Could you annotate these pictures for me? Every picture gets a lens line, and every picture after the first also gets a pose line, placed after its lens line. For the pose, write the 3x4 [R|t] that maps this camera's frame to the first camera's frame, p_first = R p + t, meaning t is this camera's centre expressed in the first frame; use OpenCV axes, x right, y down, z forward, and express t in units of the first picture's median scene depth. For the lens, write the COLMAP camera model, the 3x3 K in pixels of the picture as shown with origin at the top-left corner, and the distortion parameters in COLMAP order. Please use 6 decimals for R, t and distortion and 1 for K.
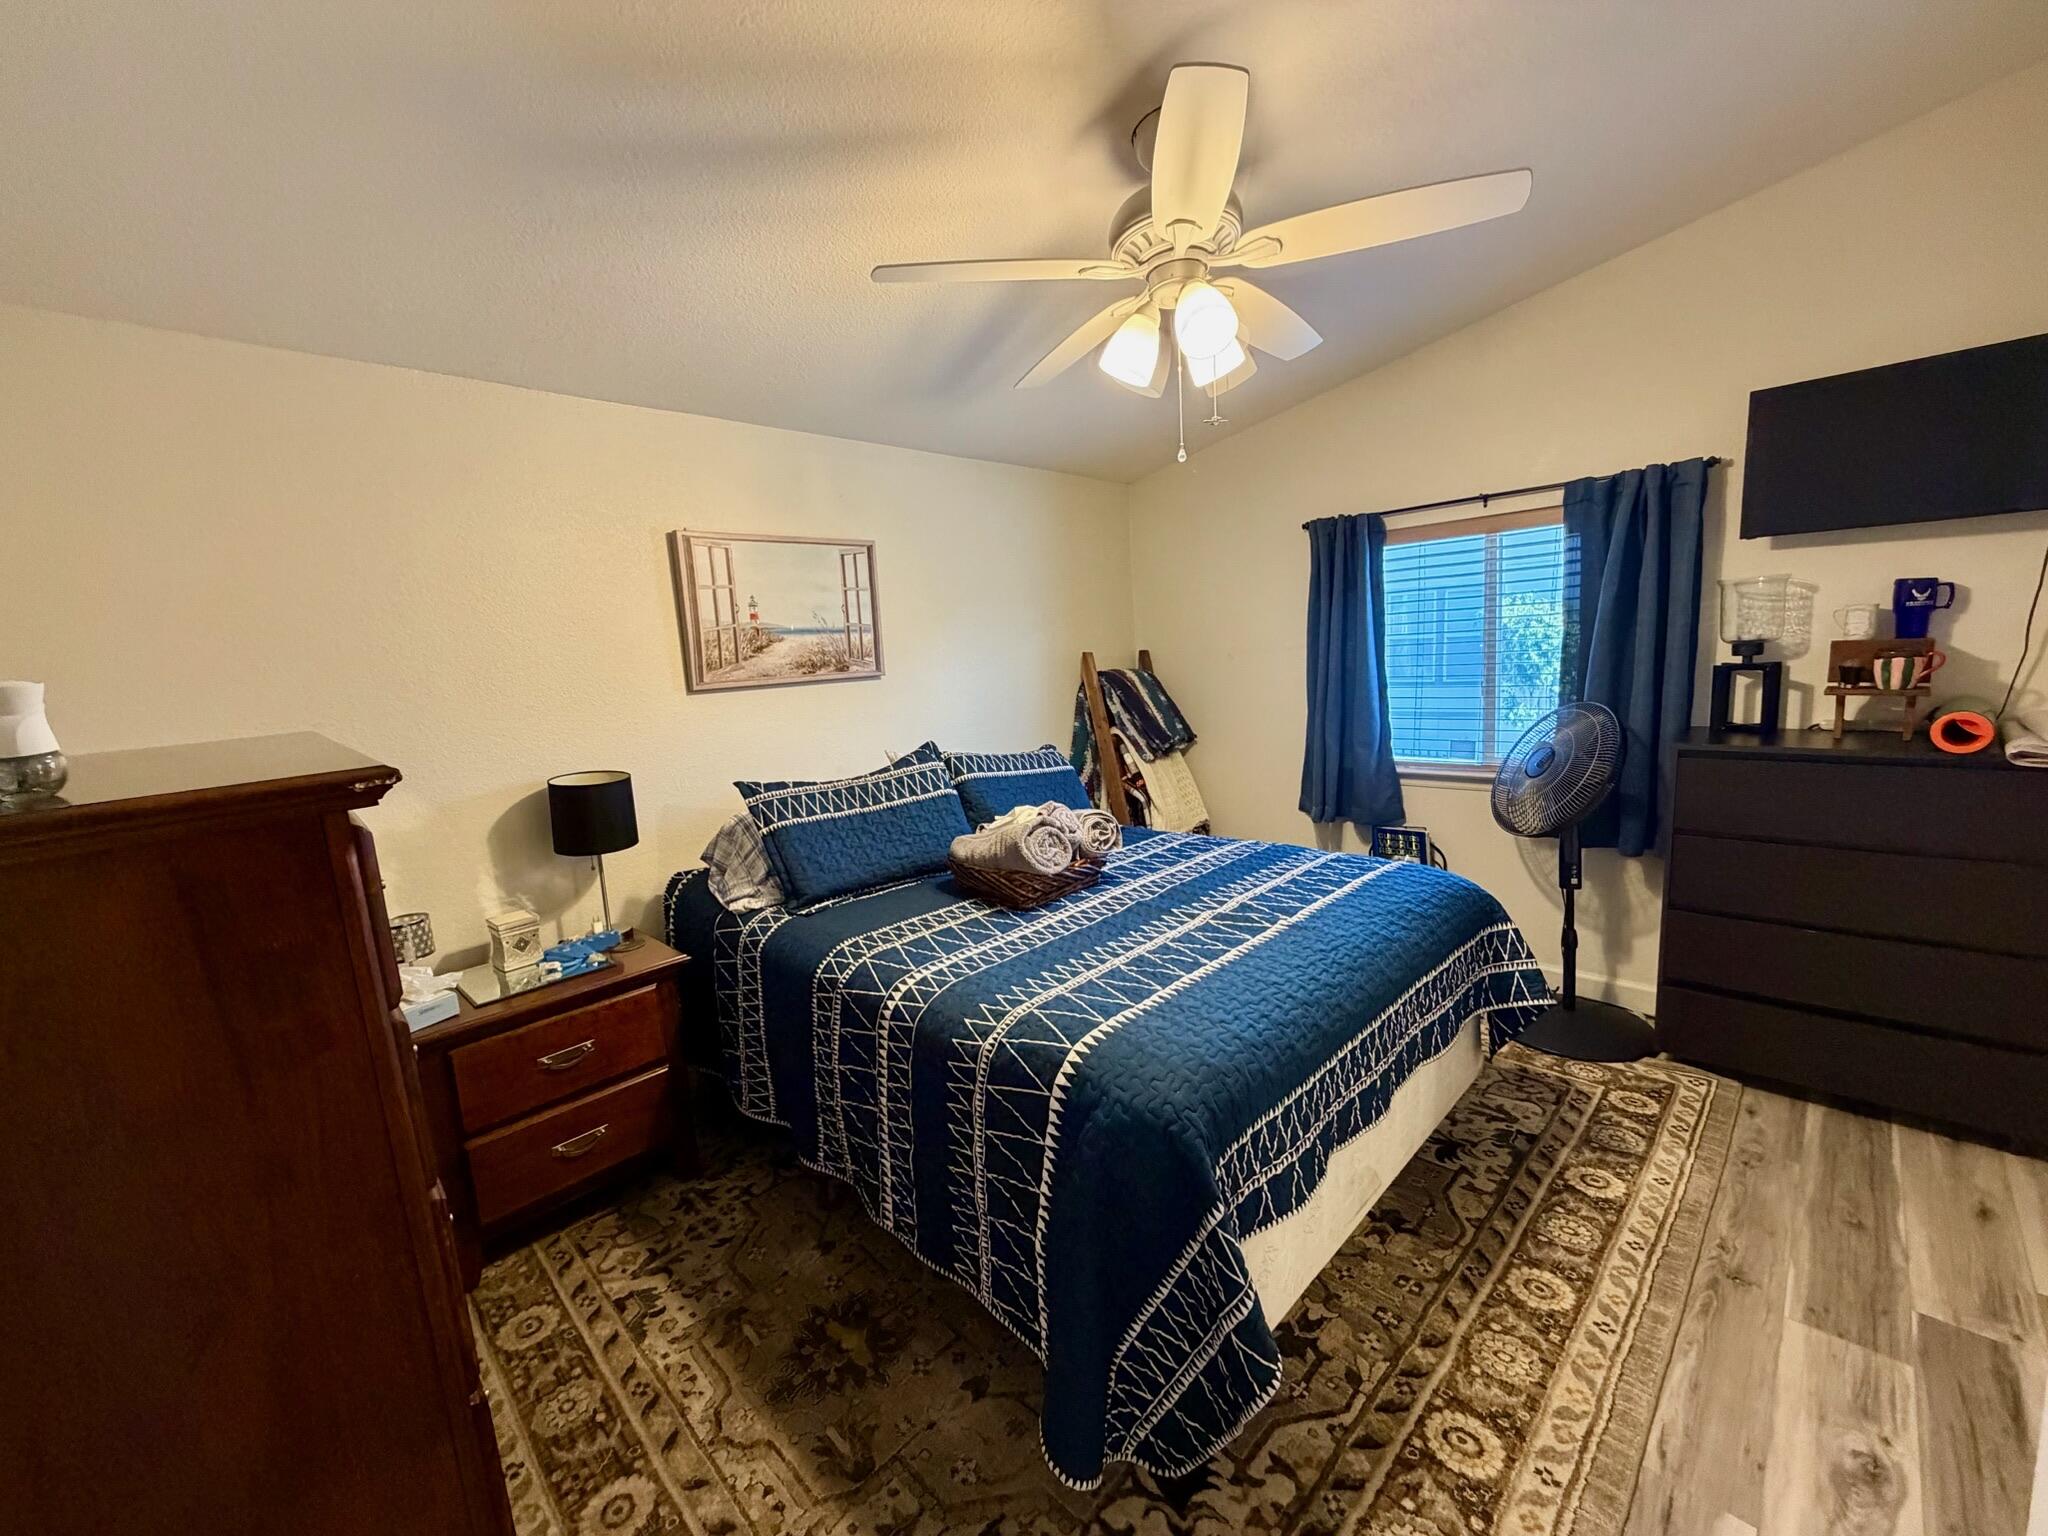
lens RADIAL K [[818.6, 0, 1022.2], [0, 818.6, 768.2], [0, 0, 1]] dist [0.003589, 0.000319]
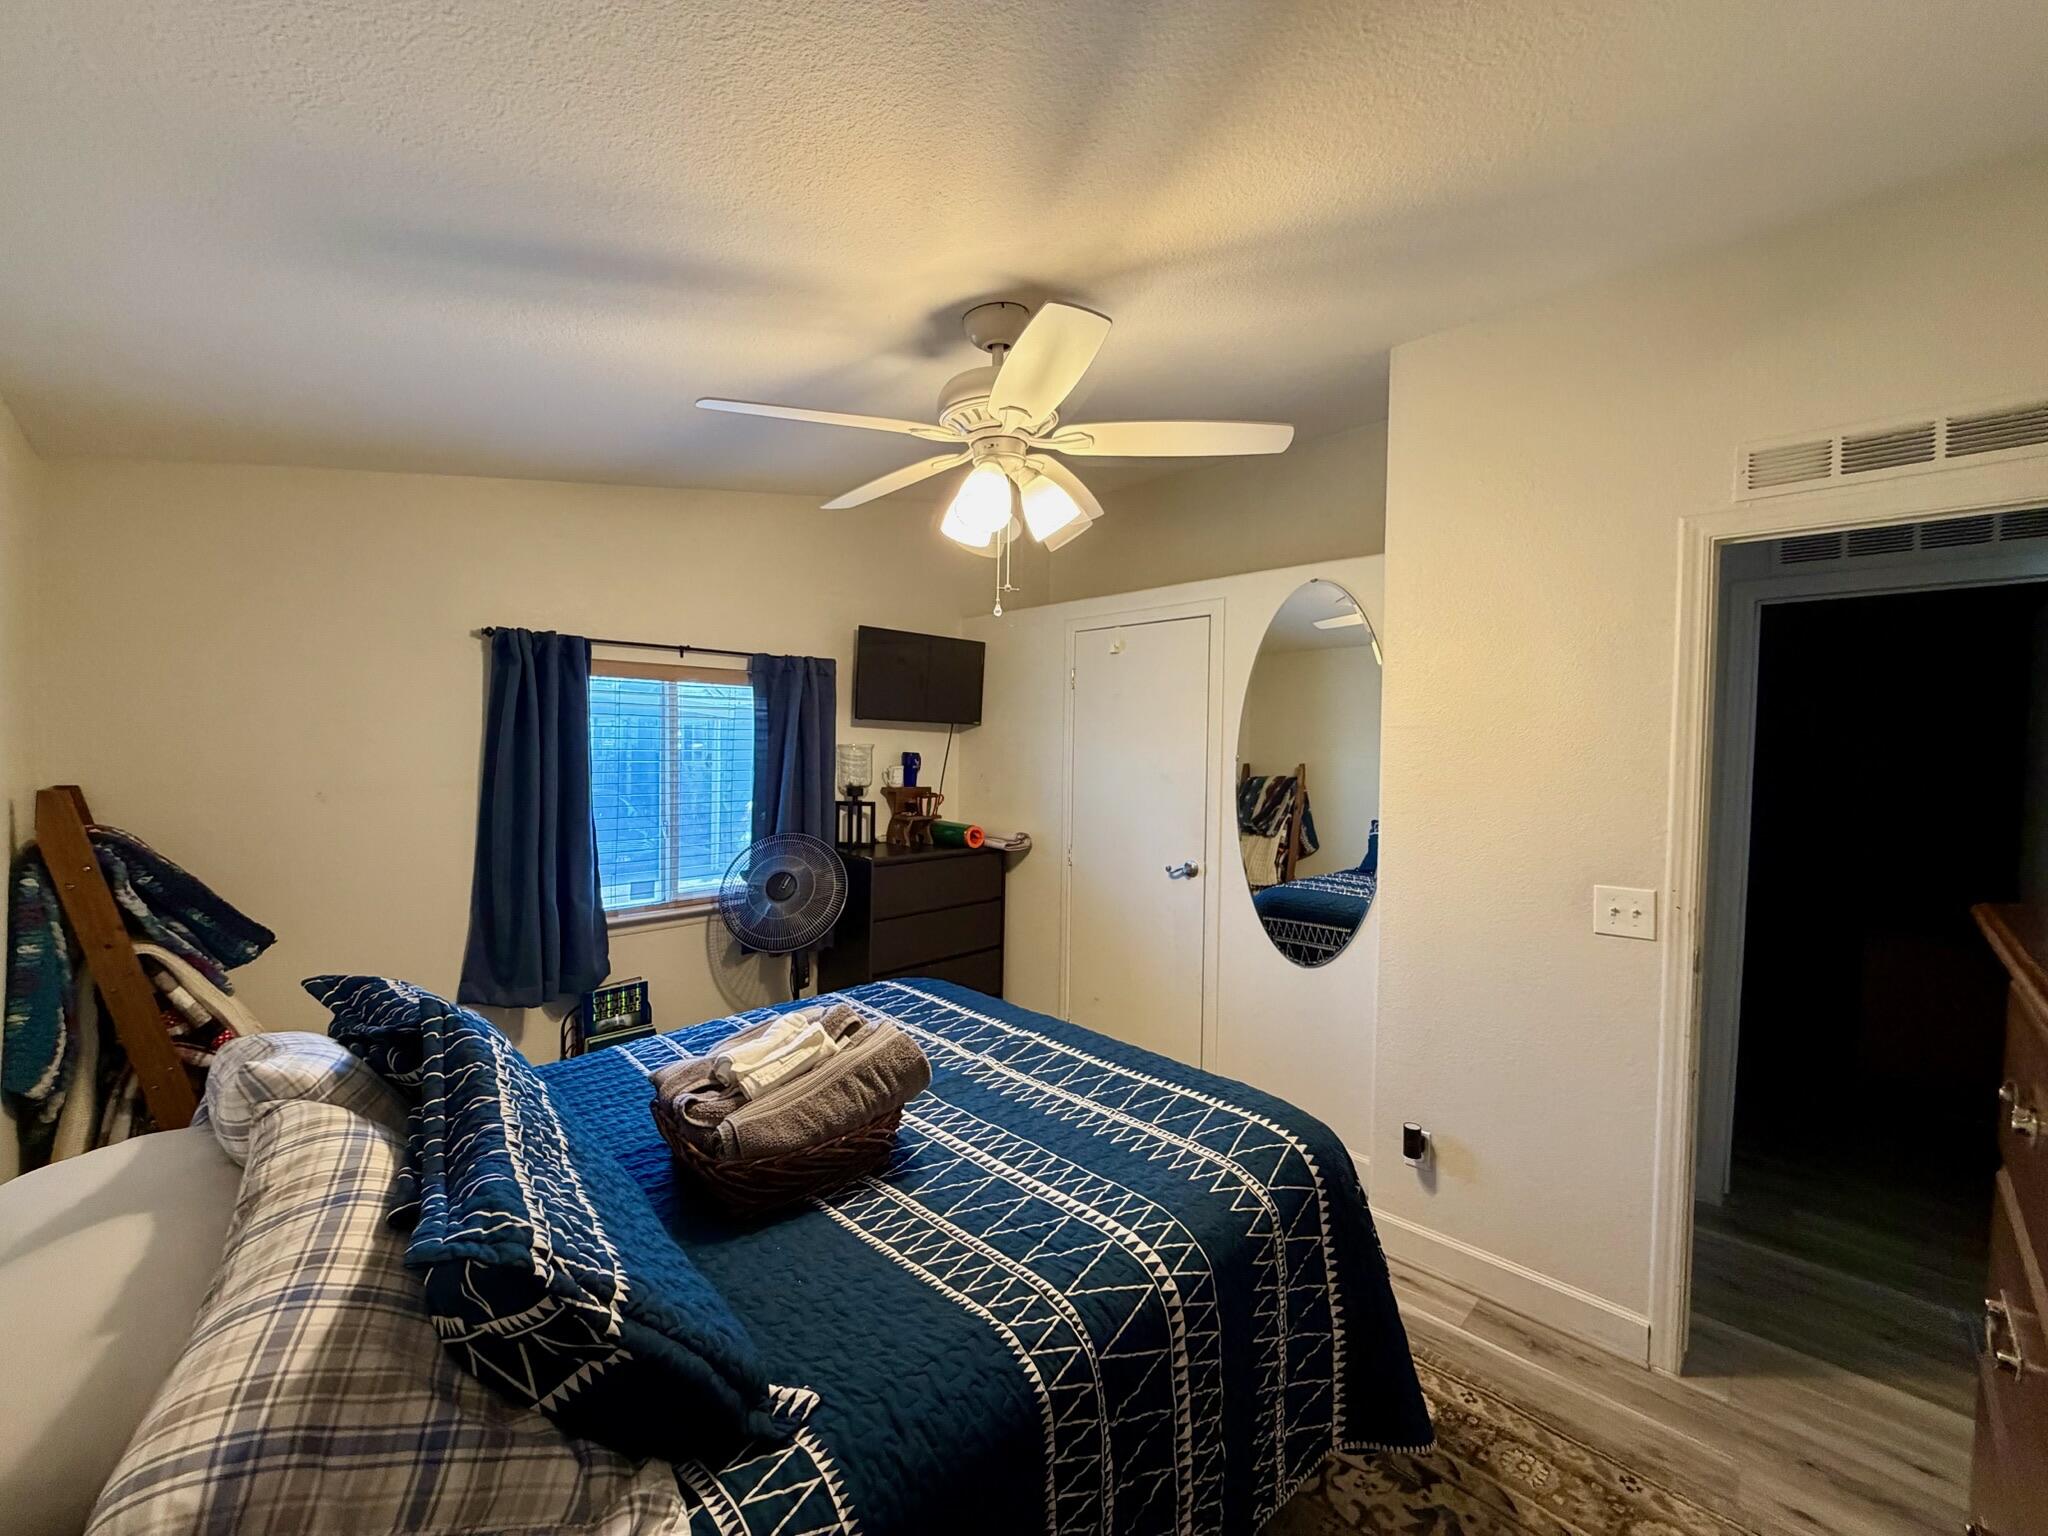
lens RADIAL K [[818.6, 0, 1010.4], [0, 818.6, 772.3], [0, 0, 1]] dist [0.003589, 0.000319]
pose [[-0.003665, 0.022748, 0.999735, -0.601819], [0.131635, 0.991053, -0.022068, -0.110075], [-0.991291, 0.131519, -0.006627, 0.730457]]
